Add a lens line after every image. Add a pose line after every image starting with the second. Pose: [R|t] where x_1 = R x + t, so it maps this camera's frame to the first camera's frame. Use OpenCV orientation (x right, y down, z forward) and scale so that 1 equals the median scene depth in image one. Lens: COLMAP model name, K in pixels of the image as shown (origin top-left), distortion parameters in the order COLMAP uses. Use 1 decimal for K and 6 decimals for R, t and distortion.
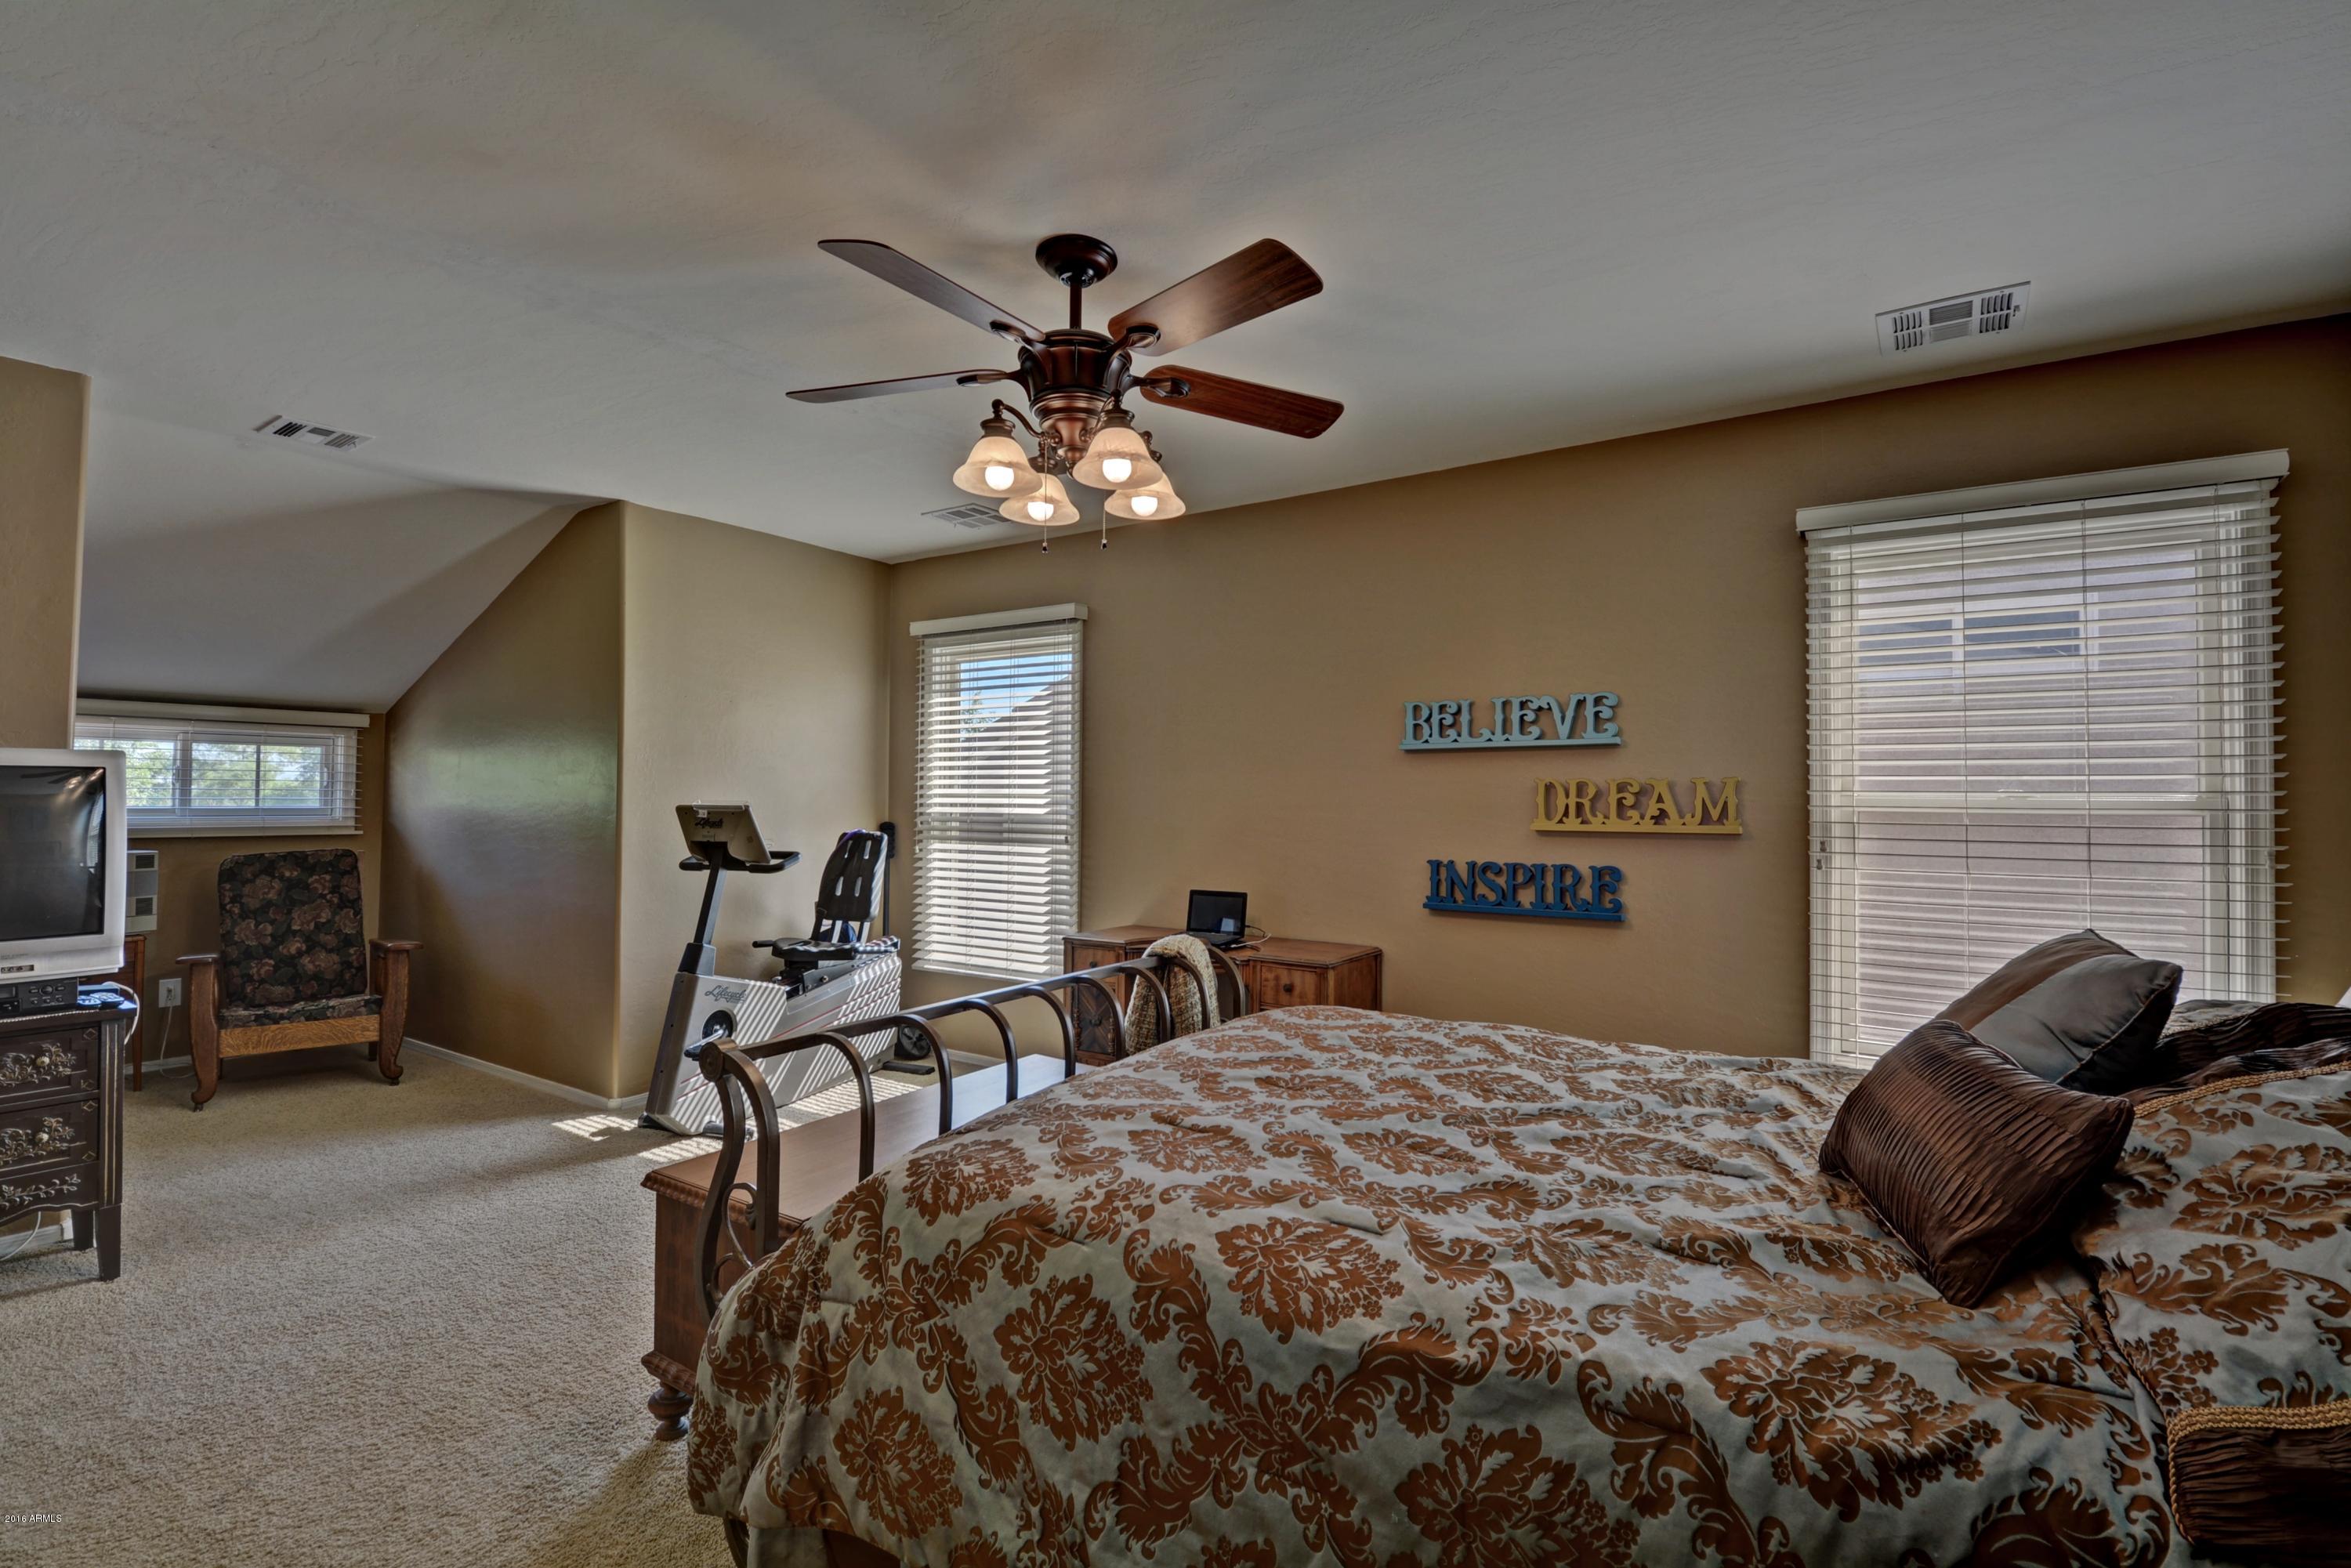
lens RADIAL K [[1057.5, 0, 1167.5], [0, 1057.5, 766.8], [0, 0, 1]] dist [0.004057, -0.000054]
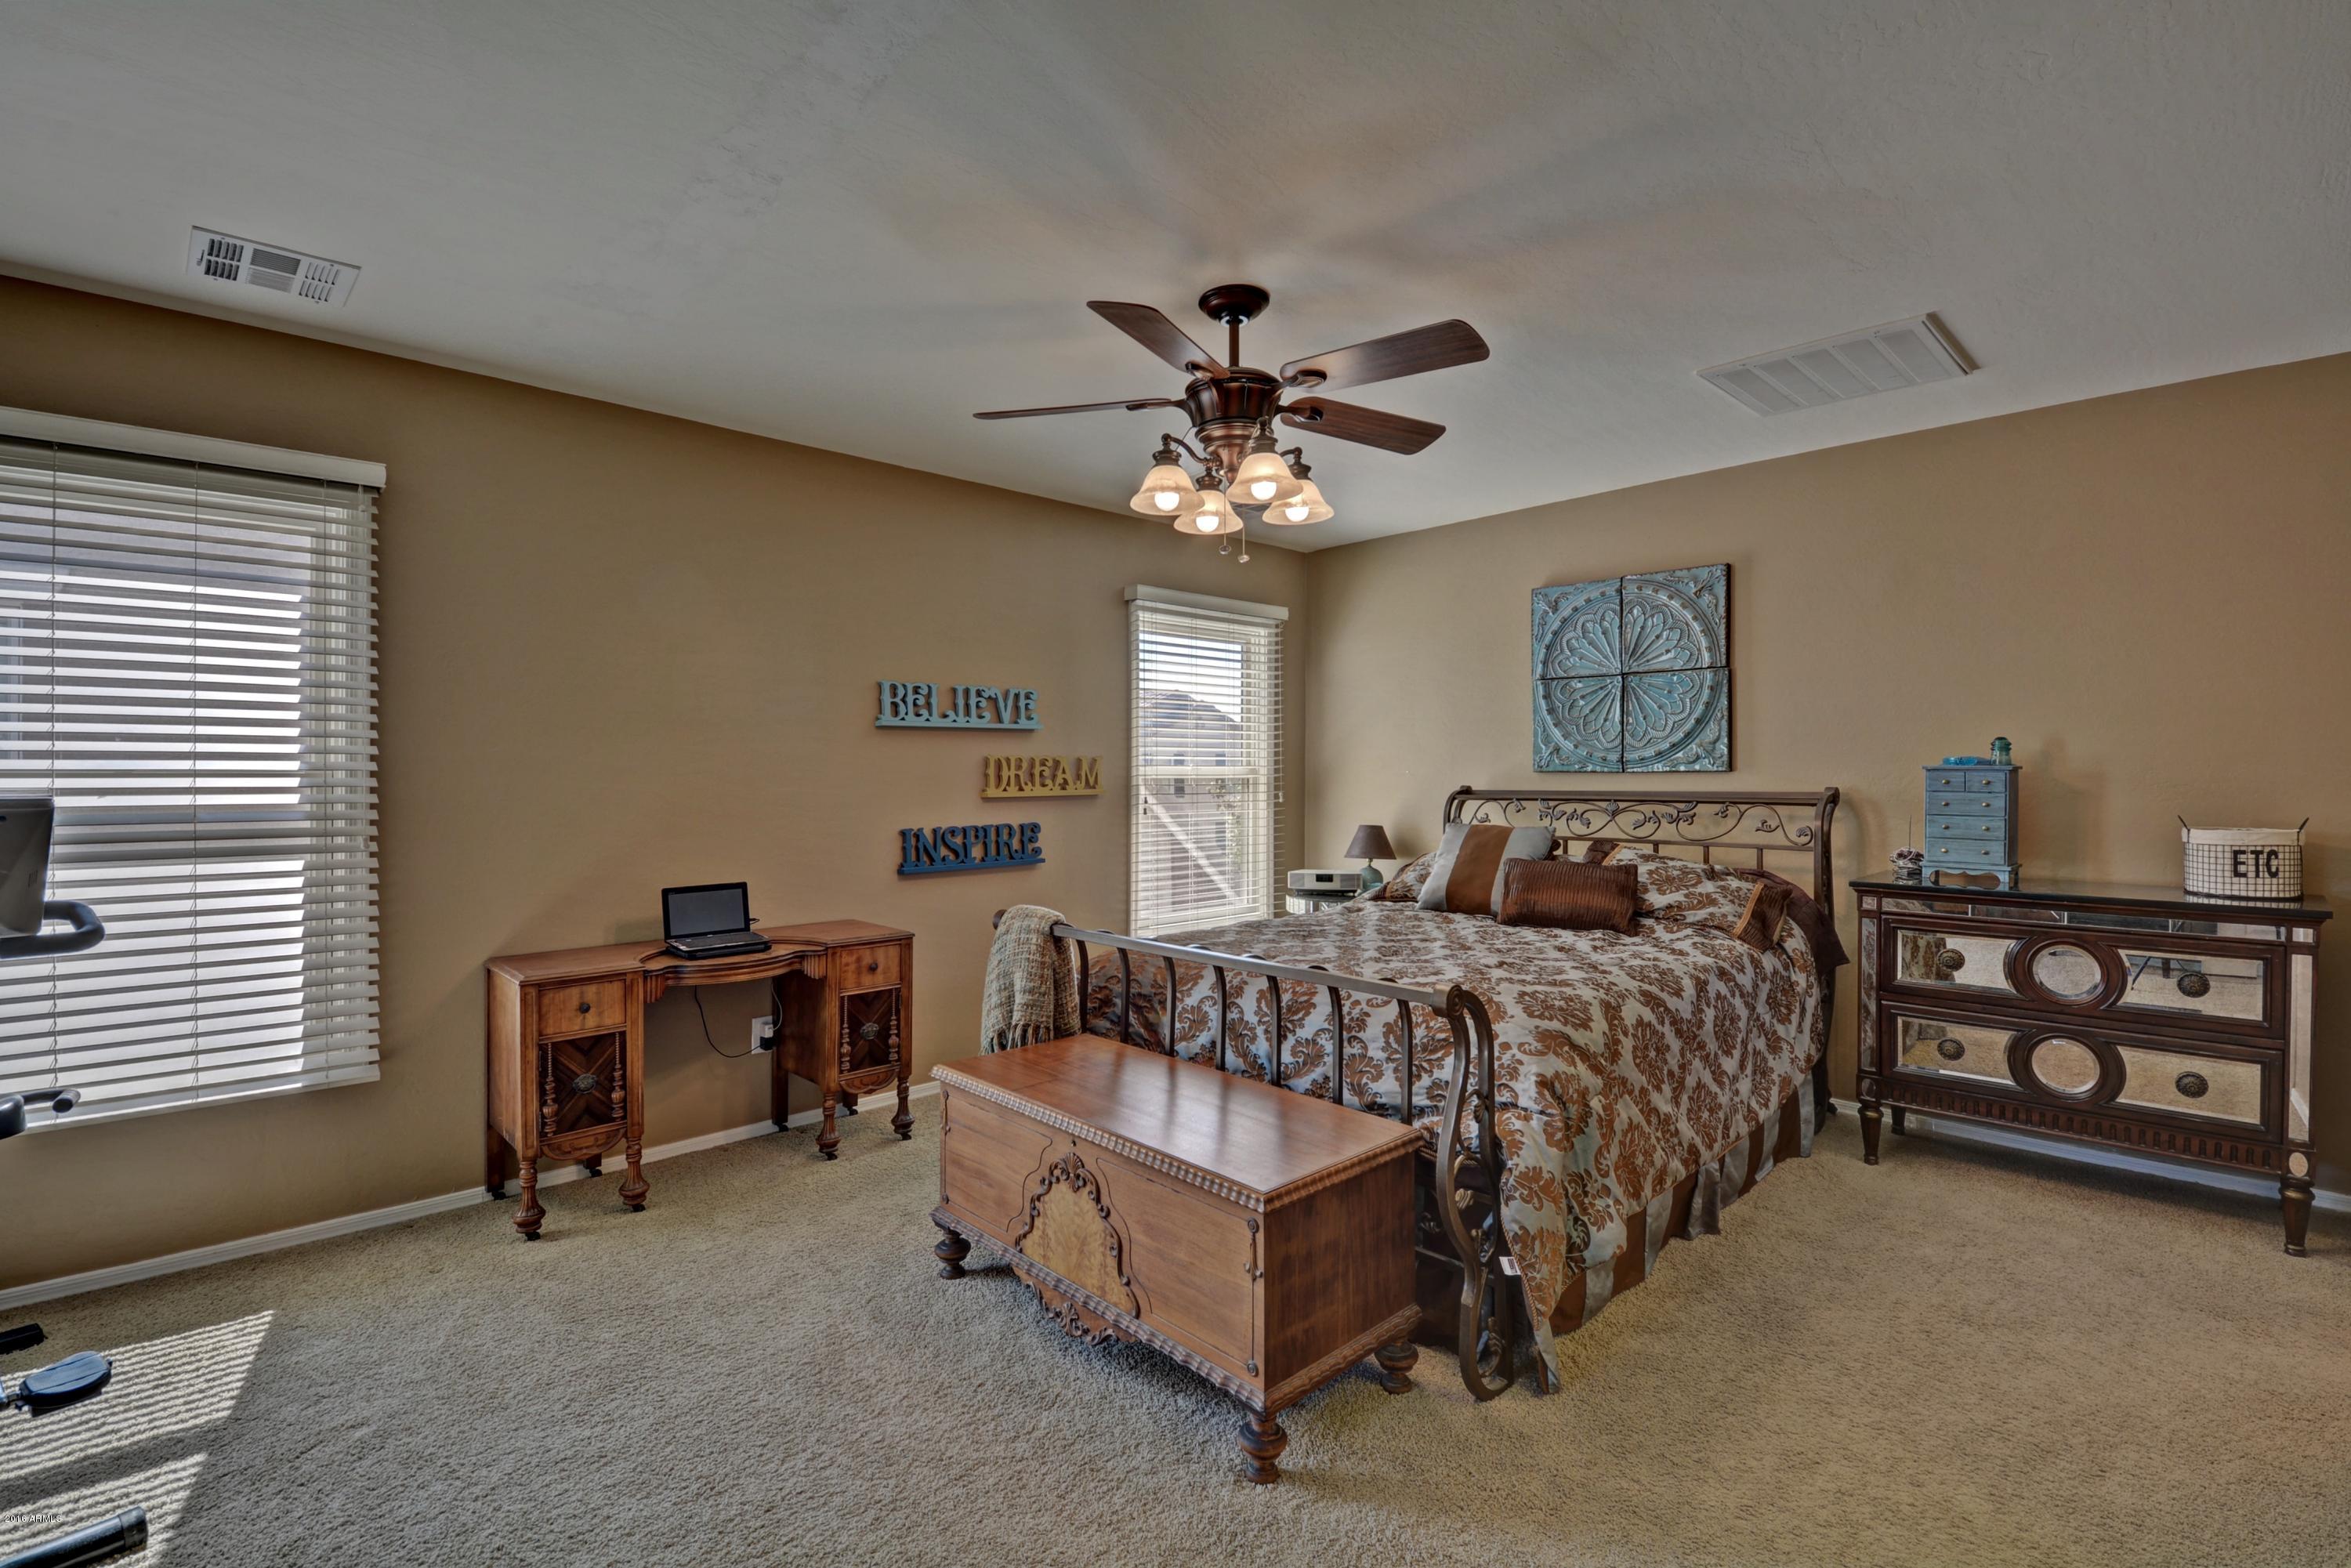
lens RADIAL K [[1057.5, 0, 1165.6], [0, 1057.5, 791.9], [0, 0, 1]] dist [0.004057, -0.000054]
pose [[0.213684, -0.022884, 0.976635, -0.779382], [-0.019155, 0.999435, 0.027610, 0.015664], [-0.976715, -0.024607, 0.213125, 0.529890]]
